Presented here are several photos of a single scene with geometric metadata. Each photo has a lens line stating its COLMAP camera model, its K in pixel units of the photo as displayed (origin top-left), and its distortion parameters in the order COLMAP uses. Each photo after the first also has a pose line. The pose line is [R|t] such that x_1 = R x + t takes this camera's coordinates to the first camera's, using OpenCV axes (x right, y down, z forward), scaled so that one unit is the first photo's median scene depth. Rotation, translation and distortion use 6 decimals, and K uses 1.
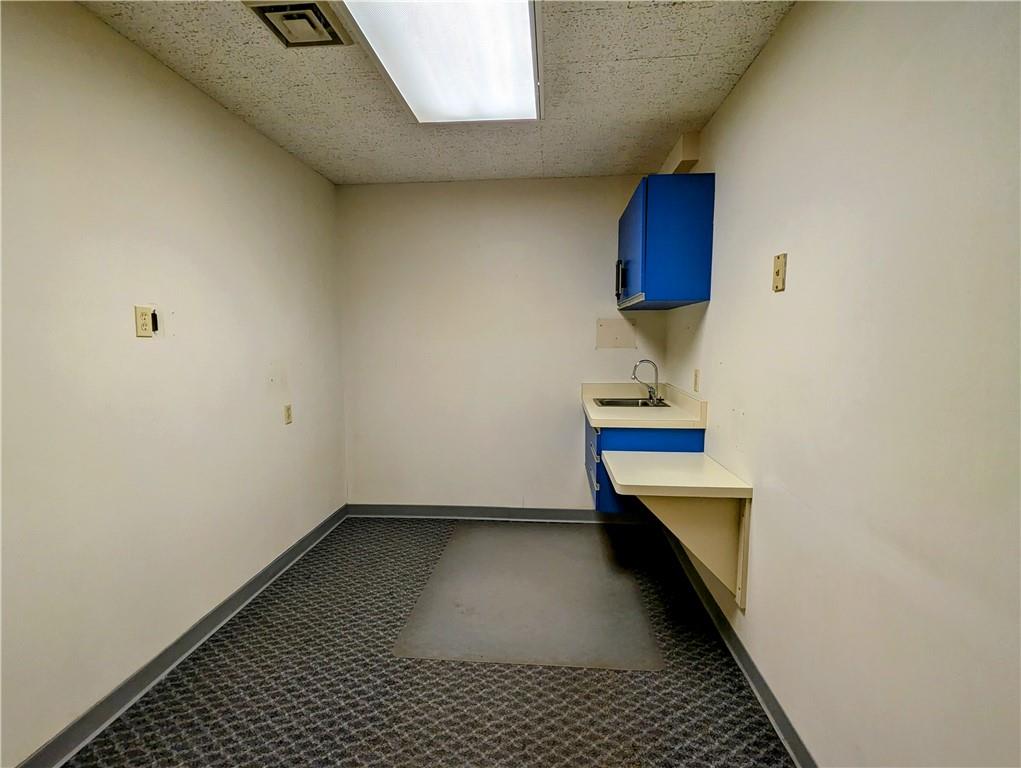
lens RADIAL K [[485.5, 0, 511.3], [0, 485.5, 377.8], [0, 0, 1]] dist [-0.004332, 0.001333]
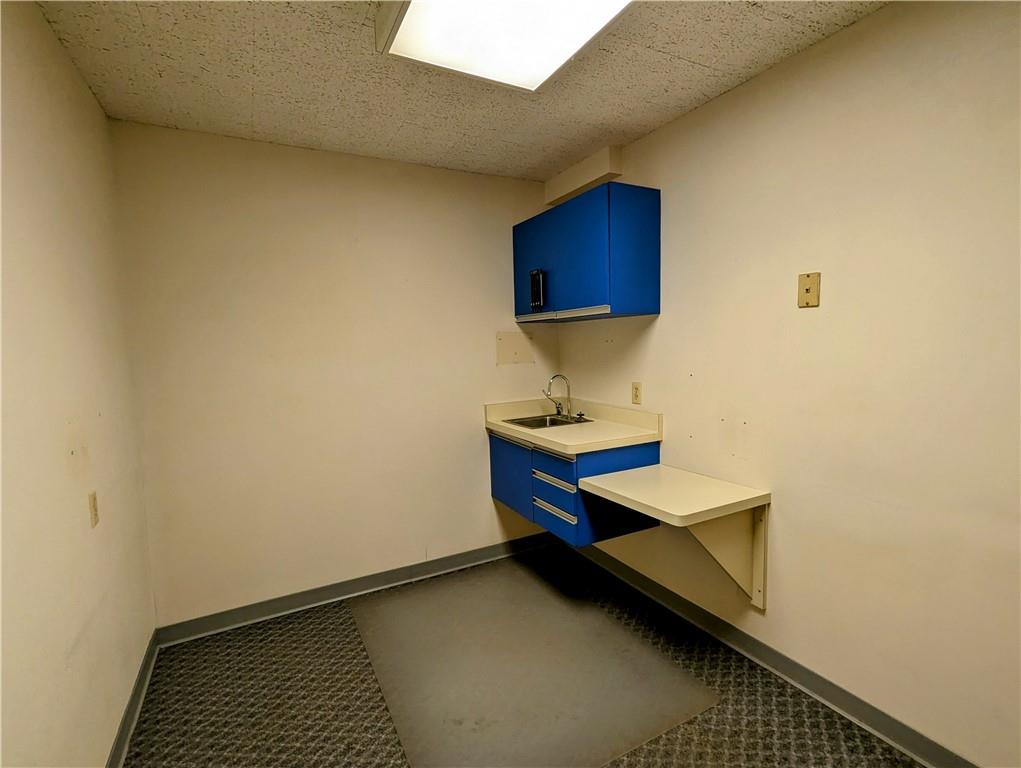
lens RADIAL K [[485.5, 0, 517.2], [0, 485.5, 380.5], [0, 0, 1]] dist [-0.004332, 0.001333]
pose [[0.838843, -0.061622, 0.540874, -0.338155], [0.070700, 0.997490, 0.003995, -0.038980], [-0.539763, 0.034889, 0.841094, 0.262494]]
